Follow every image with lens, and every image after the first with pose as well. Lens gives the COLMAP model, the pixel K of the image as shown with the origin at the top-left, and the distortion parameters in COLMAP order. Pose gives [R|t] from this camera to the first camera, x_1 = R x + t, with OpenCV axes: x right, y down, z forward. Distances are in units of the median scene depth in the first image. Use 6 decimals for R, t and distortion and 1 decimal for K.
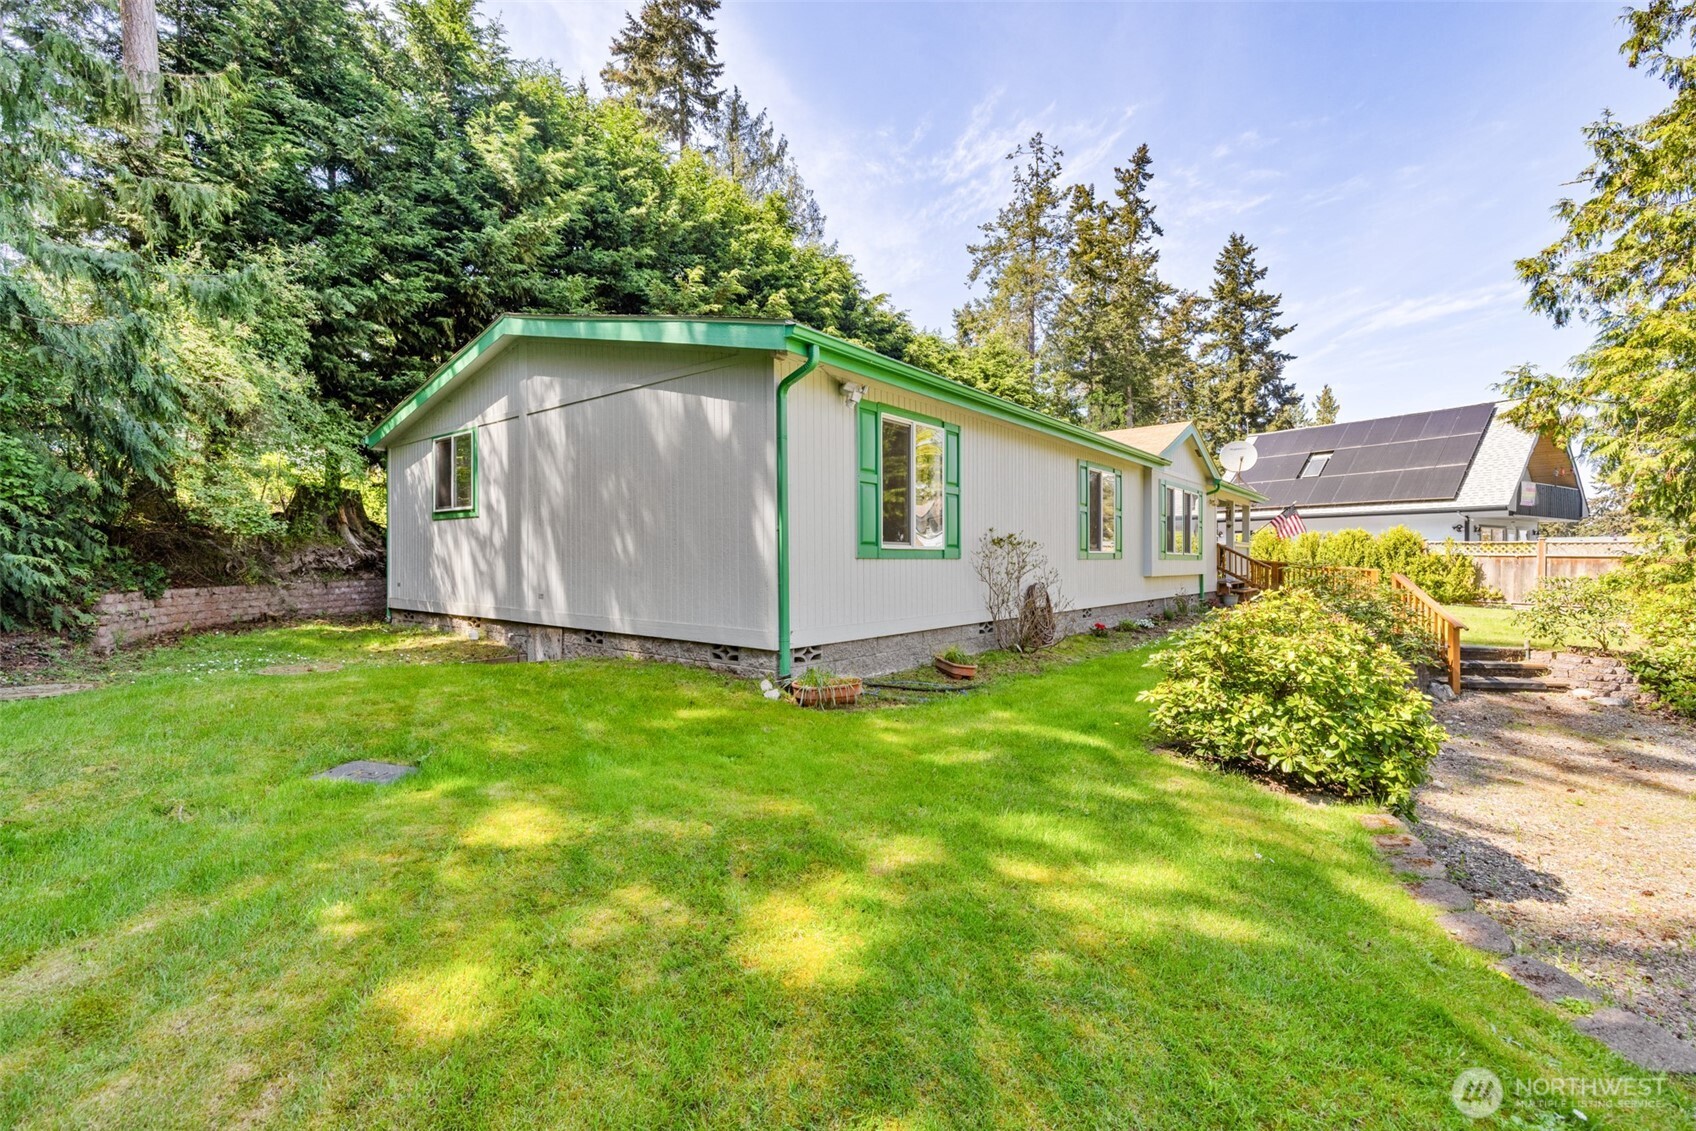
lens RADIAL K [[723.9, 0, 847.8], [0, 723.9, 577.4], [0, 0, 1]] dist [-0.000679, -0.000373]
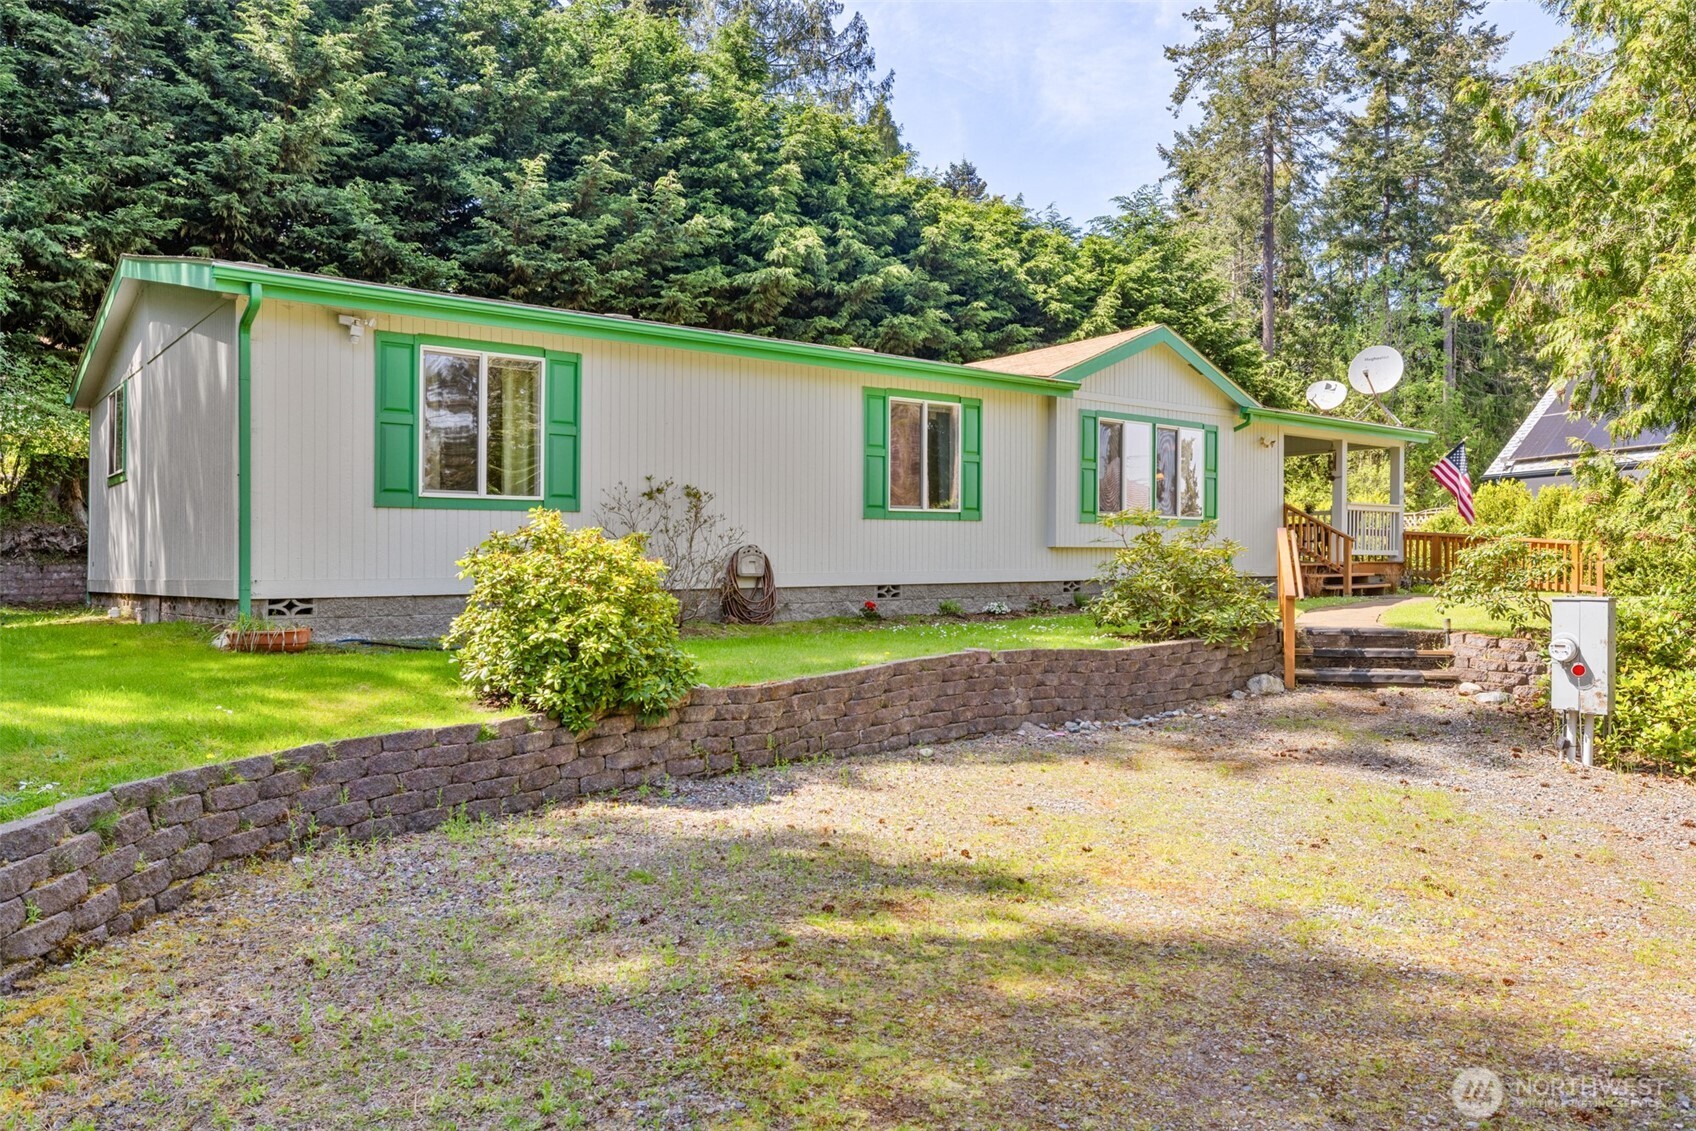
lens RADIAL K [[1176.8, 0, 848.8], [0, 1176.8, 557.5], [0, 0, 1]] dist [0.022389, -0.004854]
pose [[0.978827, -0.014291, -0.204190, 0.426193], [0.007694, 0.999424, -0.033066, 0.043186], [0.204545, 0.030794, 0.978373, -0.155200]]
